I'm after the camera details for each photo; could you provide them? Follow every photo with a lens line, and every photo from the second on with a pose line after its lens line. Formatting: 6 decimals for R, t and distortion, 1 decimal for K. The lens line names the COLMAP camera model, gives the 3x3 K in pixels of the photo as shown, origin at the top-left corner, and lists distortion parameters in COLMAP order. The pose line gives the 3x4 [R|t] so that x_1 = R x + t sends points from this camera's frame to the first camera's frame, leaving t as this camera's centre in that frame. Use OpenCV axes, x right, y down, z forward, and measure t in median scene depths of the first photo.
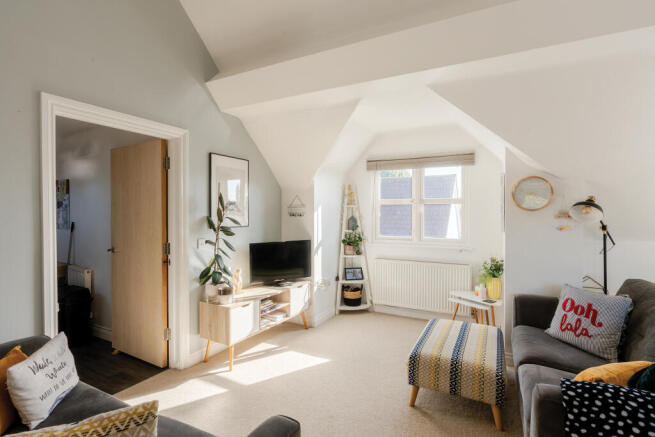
lens RADIAL K [[309.8, 0, 327.5], [0, 309.8, 218.5], [0, 0, 1]] dist [-0.001558, 0.000988]
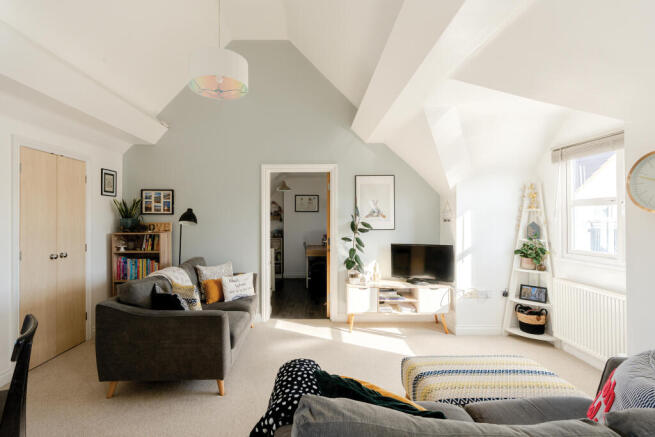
lens RADIAL K [[313.7, 0, 327.5], [0, 313.7, 218.5], [0, 0, 1]] dist [-0.000021, 0.000367]
pose [[0.492017, -0.003780, -0.870577, 0.708094], [-0.011695, 0.999872, -0.010951, -0.001597], [0.870507, 0.015569, 0.491910, 0.175729]]
